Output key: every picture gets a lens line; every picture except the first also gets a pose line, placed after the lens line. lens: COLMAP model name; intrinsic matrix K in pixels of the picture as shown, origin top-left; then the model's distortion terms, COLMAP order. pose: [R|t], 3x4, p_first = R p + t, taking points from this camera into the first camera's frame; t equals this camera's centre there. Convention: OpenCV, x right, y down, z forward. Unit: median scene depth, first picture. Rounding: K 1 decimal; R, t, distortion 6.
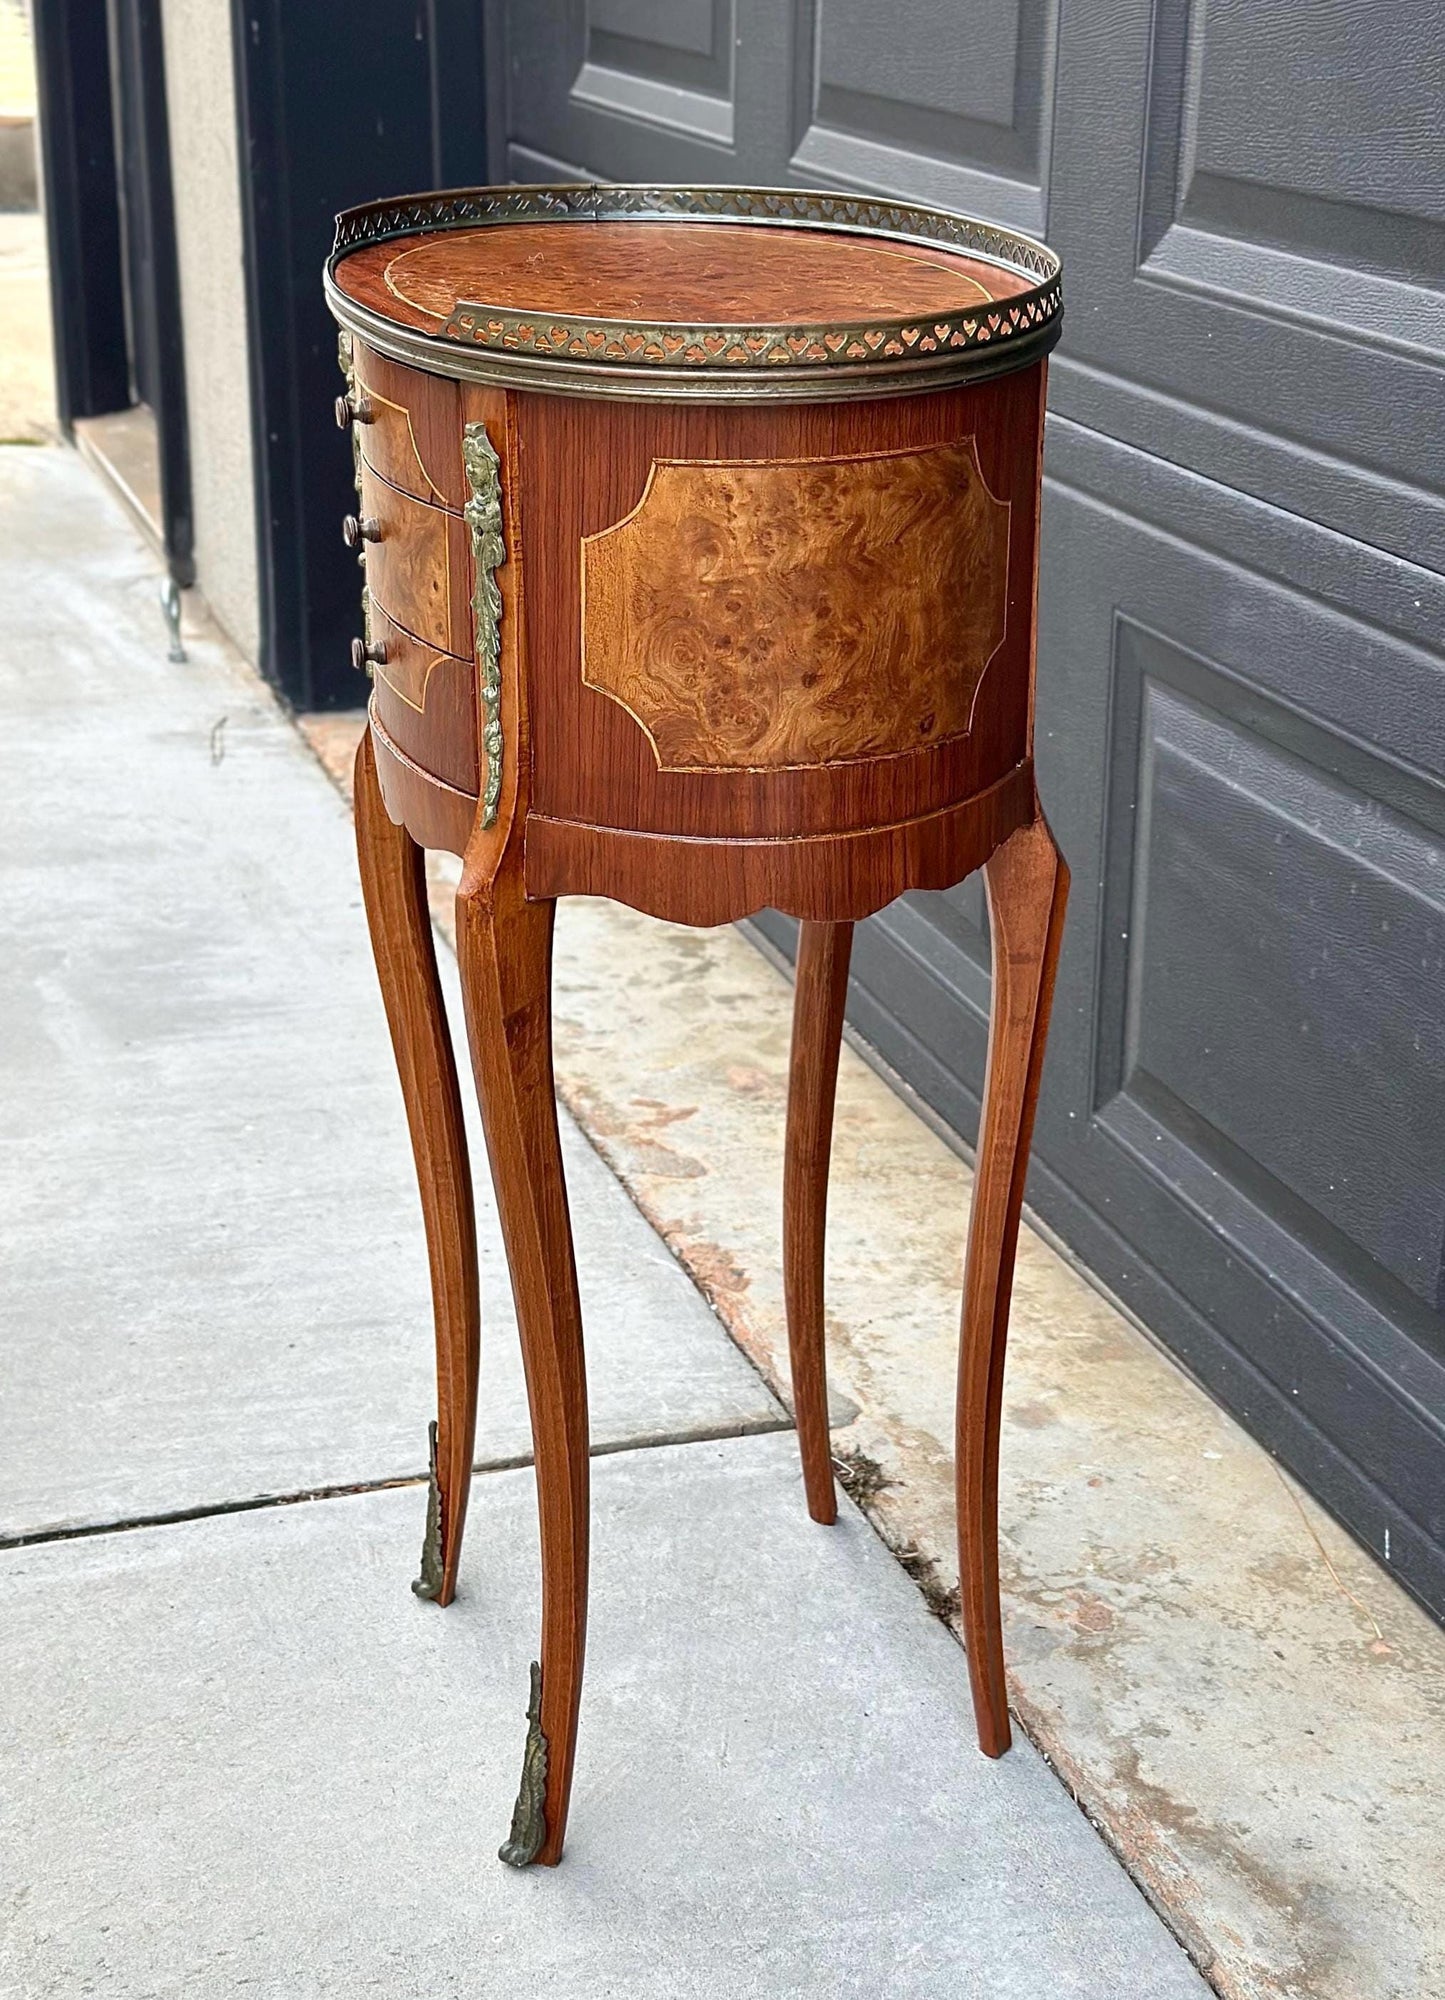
lens RADIAL K [[3153.6, 0, 822.5], [0, 3153.6, 1043.2], [0, 0, 1]] dist [0.139209, 0.000000]
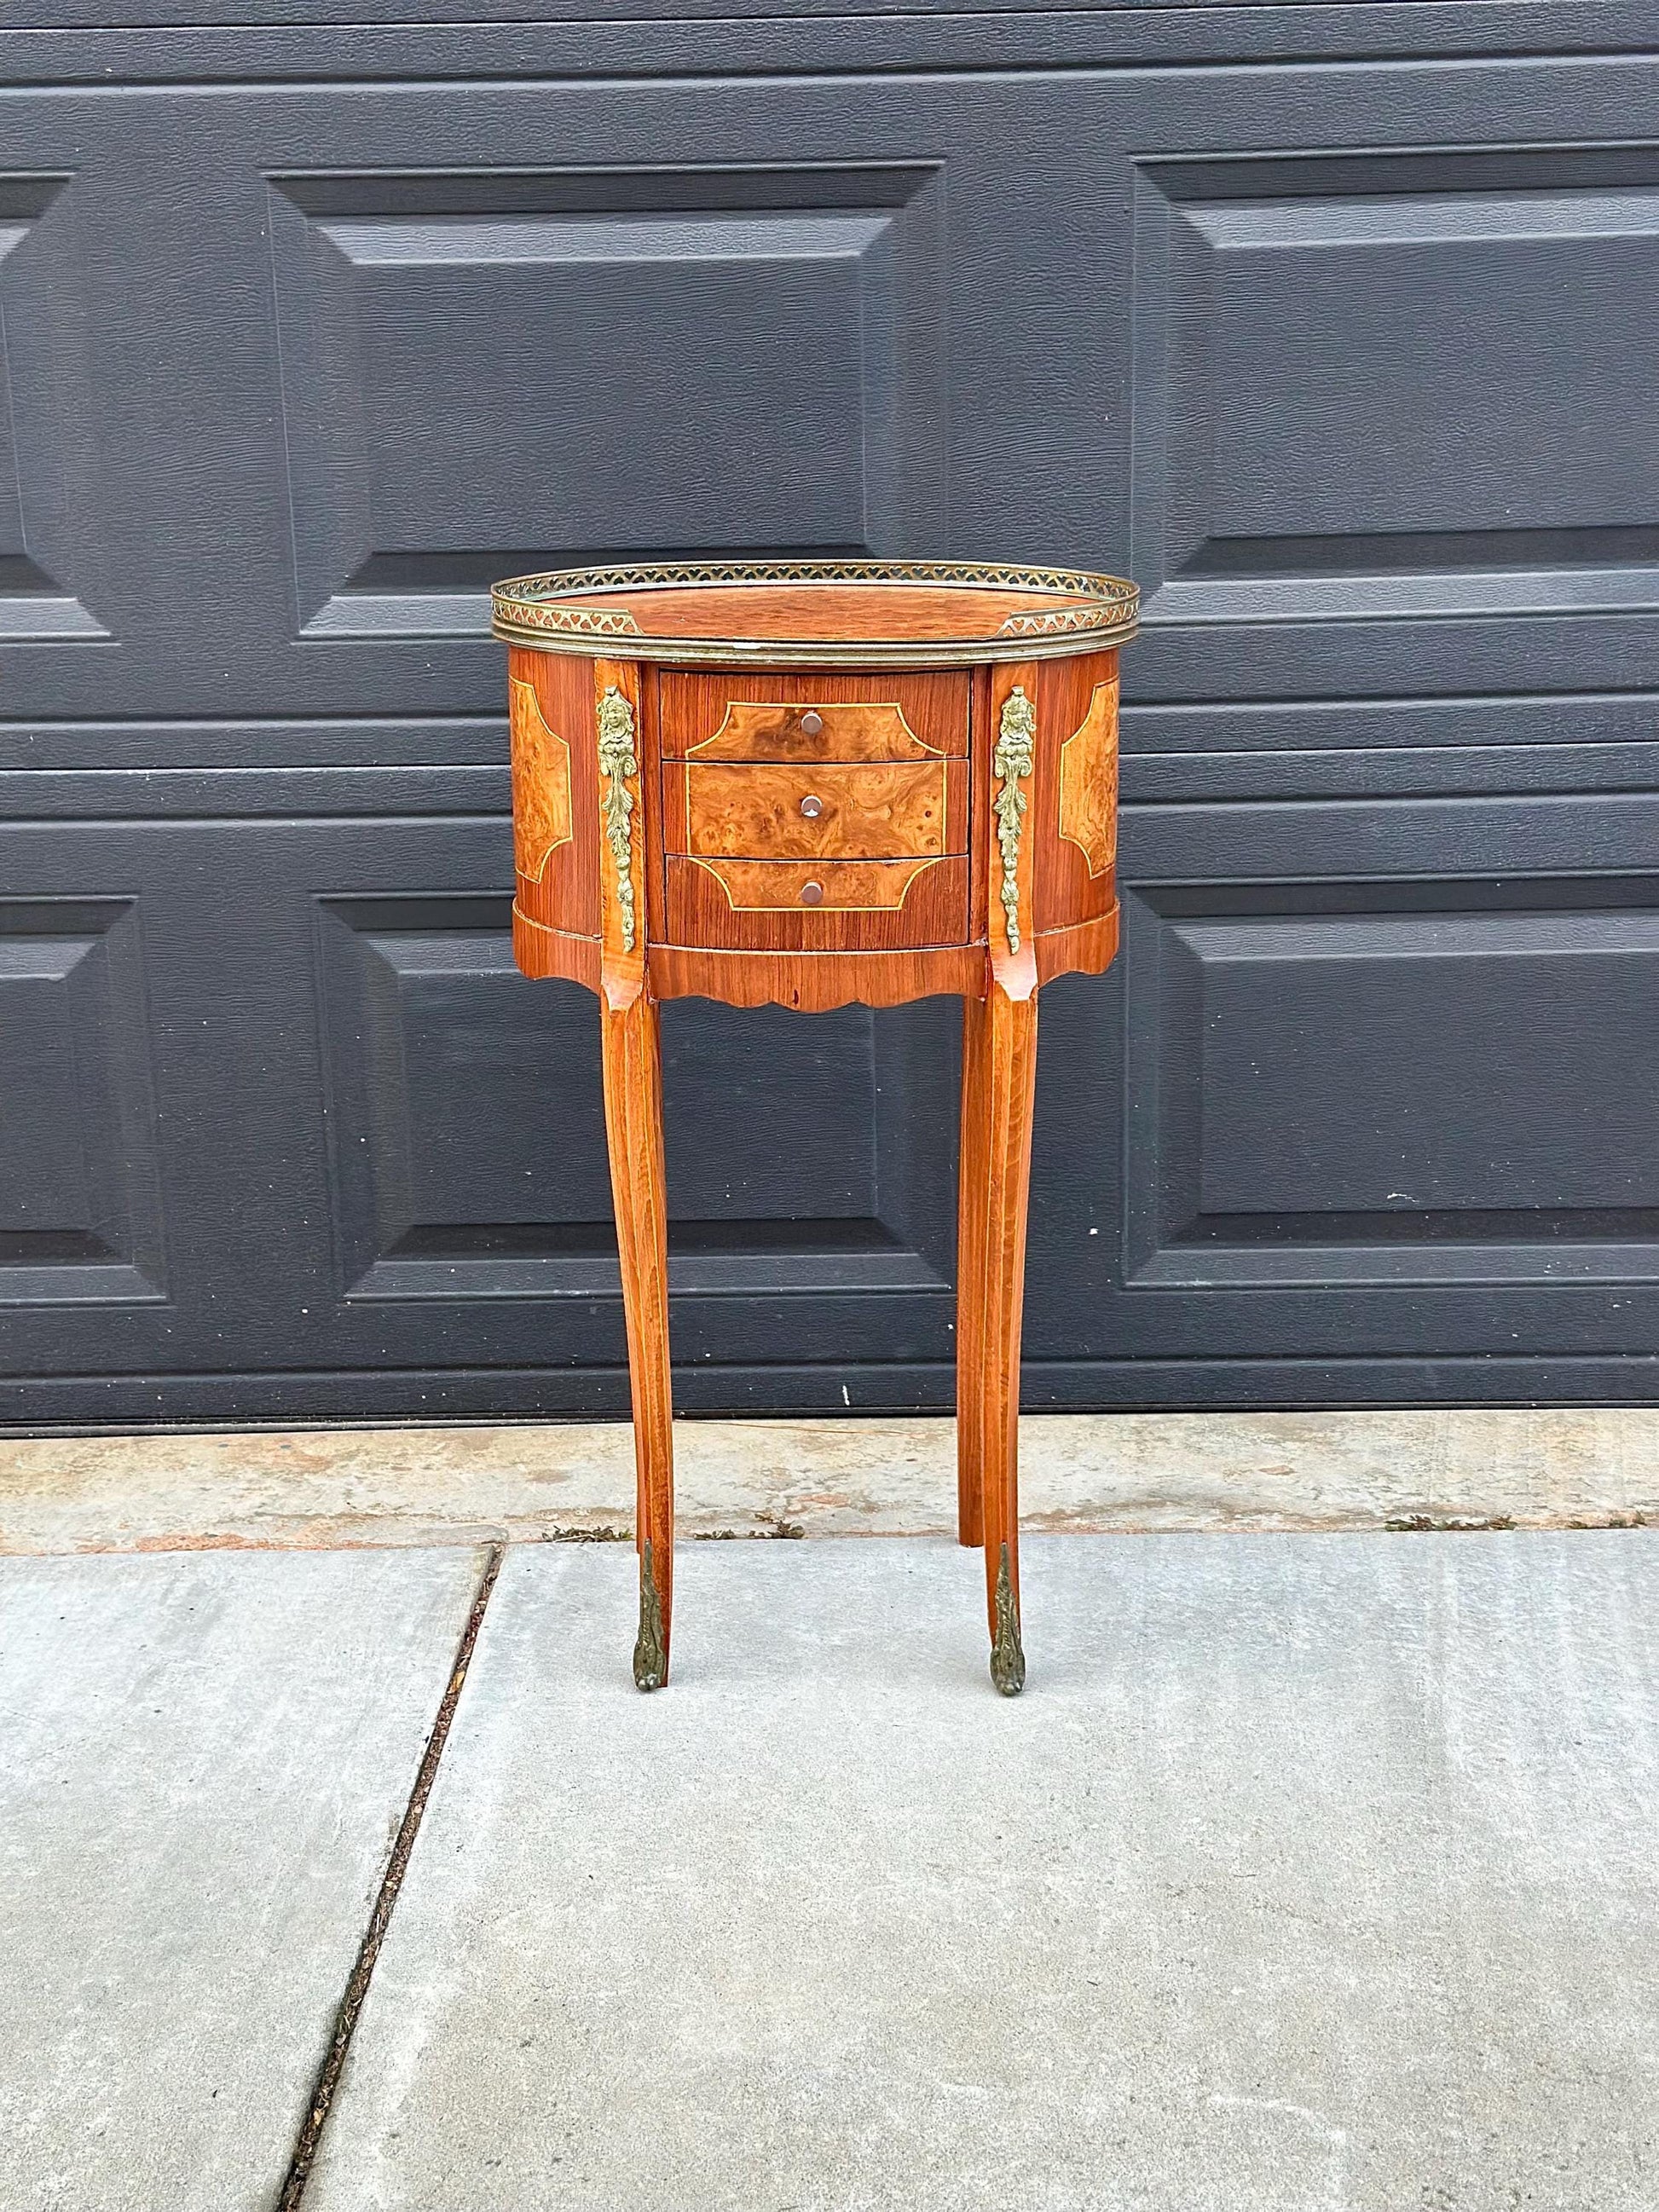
lens RADIAL K [[3080.3, 0, 845.5], [0, 3080.3, 1102.1], [0, 0, 1]] dist [0.127891, 0.000000]
pose [[0.333383, -0.268329, 0.903800, -1.246067], [0.357226, 0.923115, 0.142294, -0.201937], [-0.872494, 0.275423, 0.403605, 0.413772]]
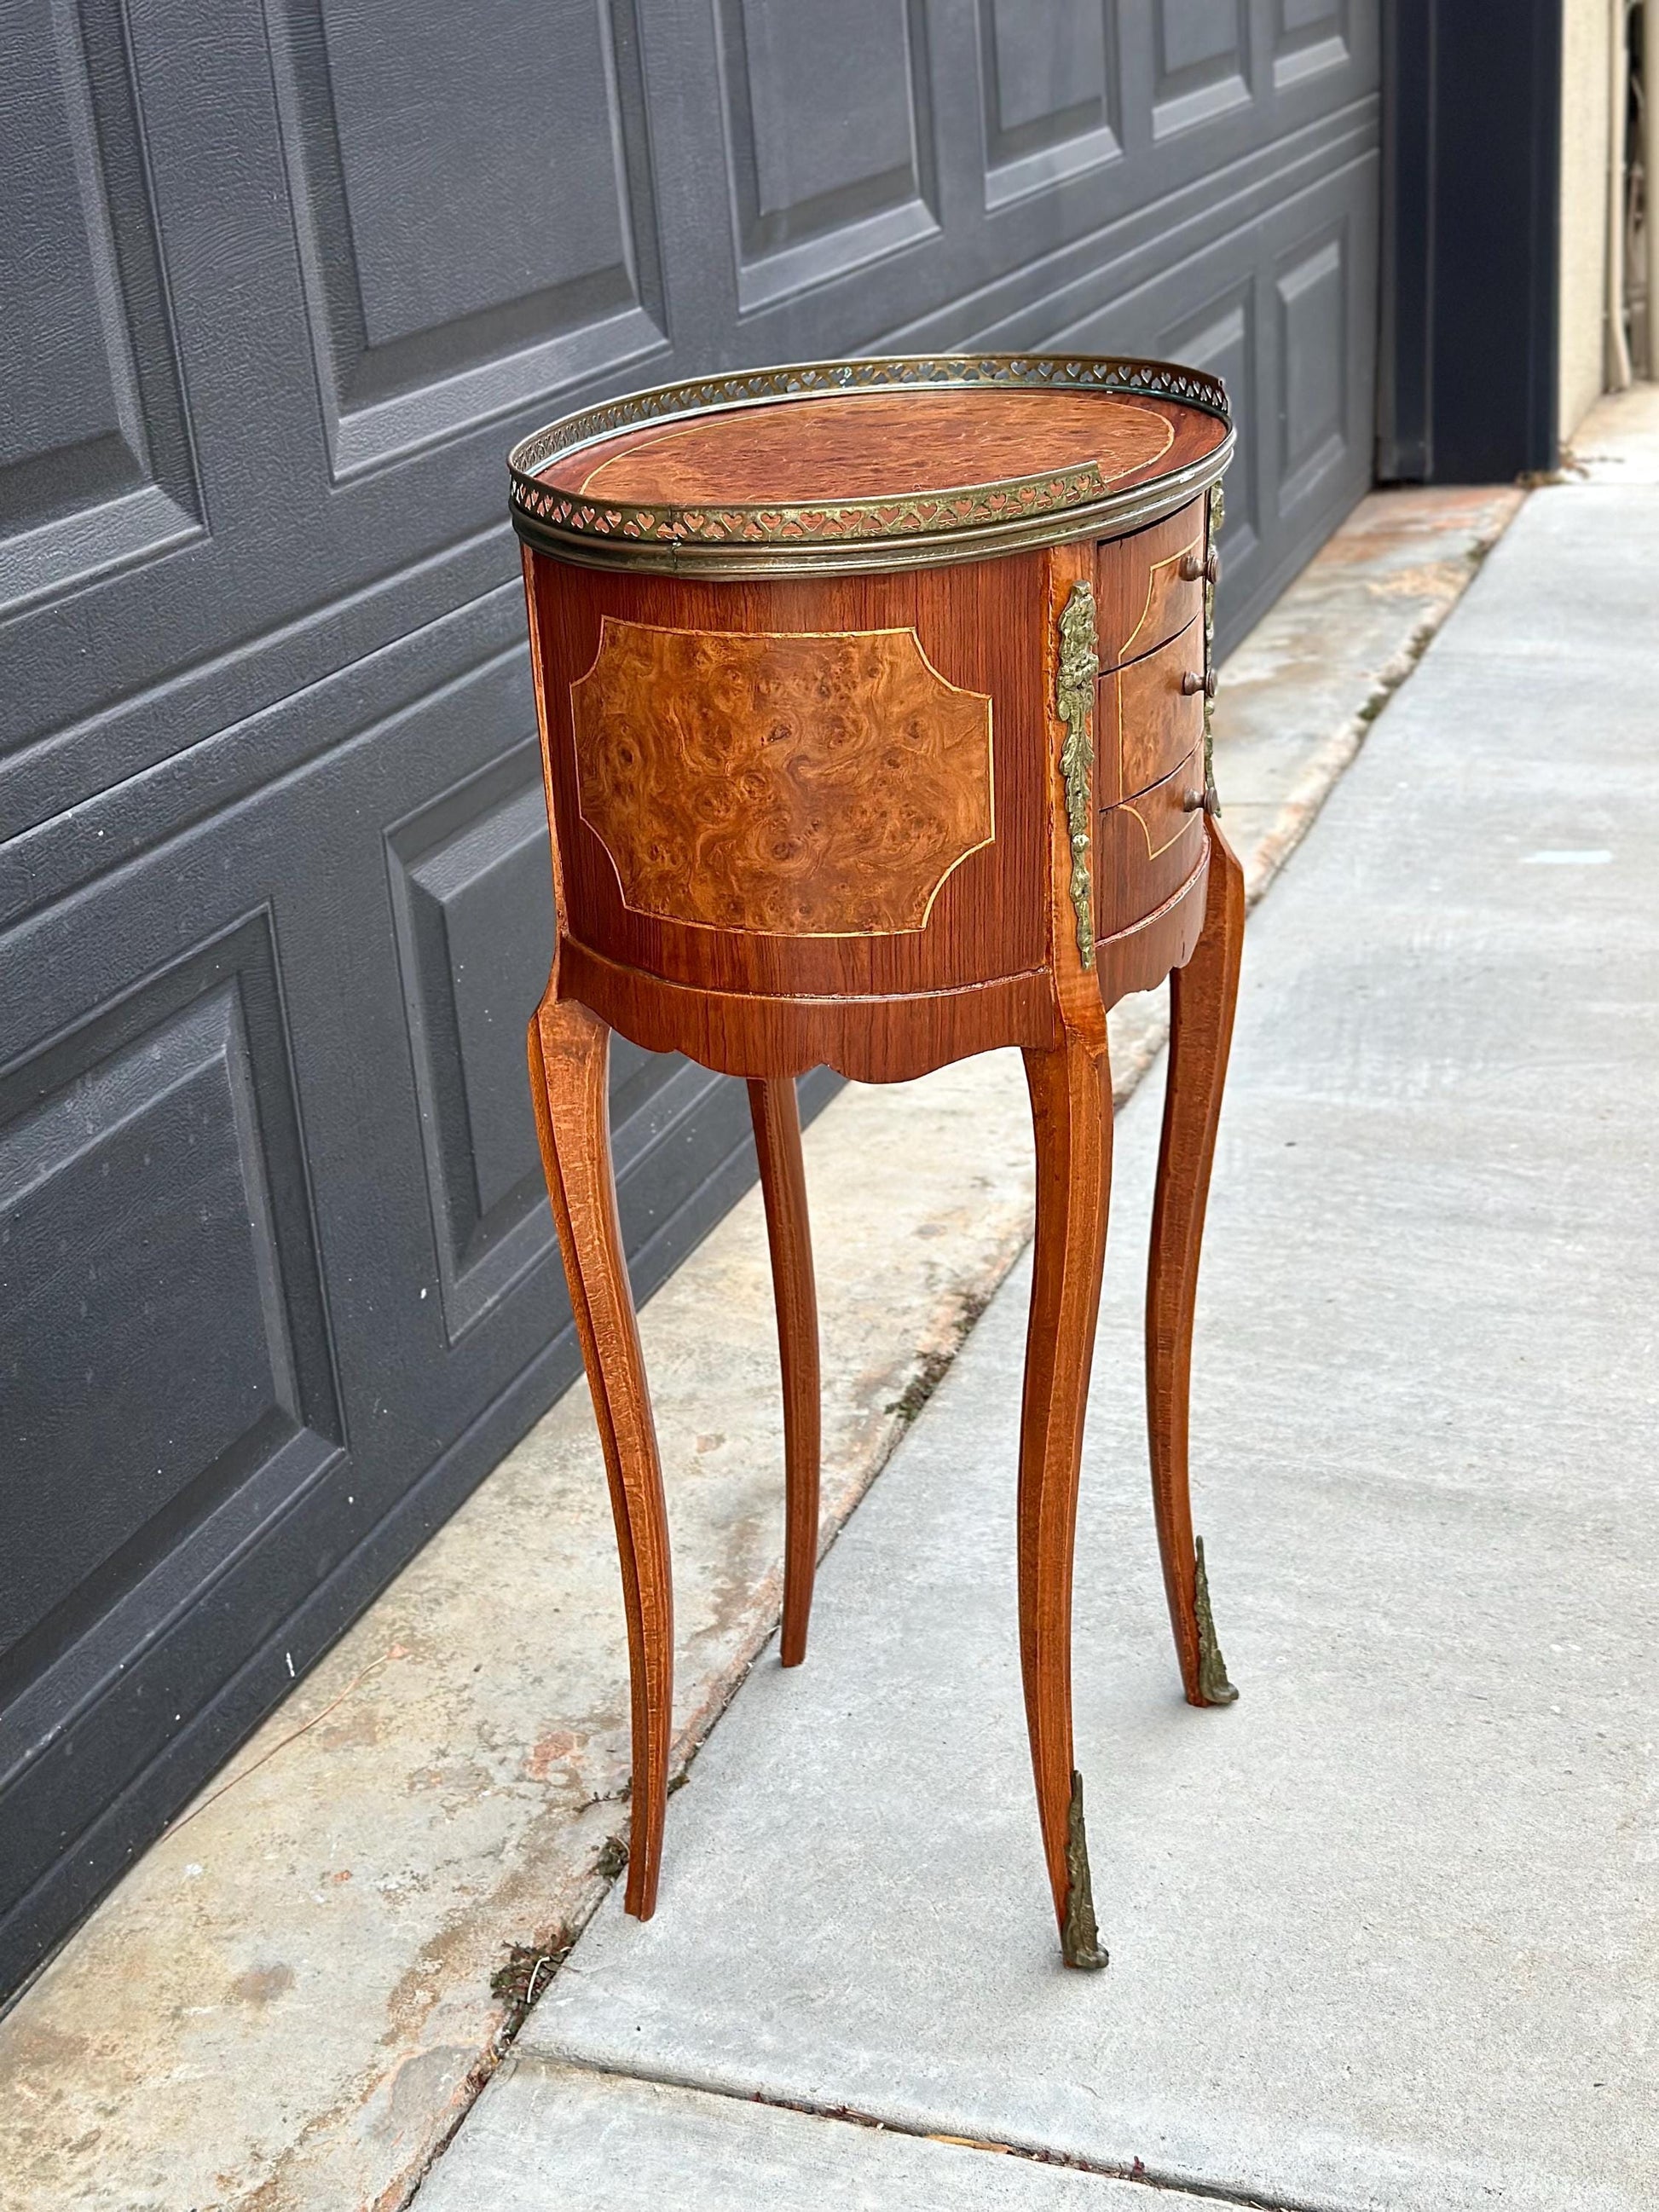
lens RADIAL K [[3080.3, 0, 839.8], [0, 3080.3, 1103.0], [0, 0, 1]] dist [0.127891, 0.000000]
pose [[-0.783133, -0.196255, 0.590073, -0.592326], [0.267888, 0.749860, 0.604935, -0.615049], [-0.561193, 0.631818, -0.534666, 1.487836]]
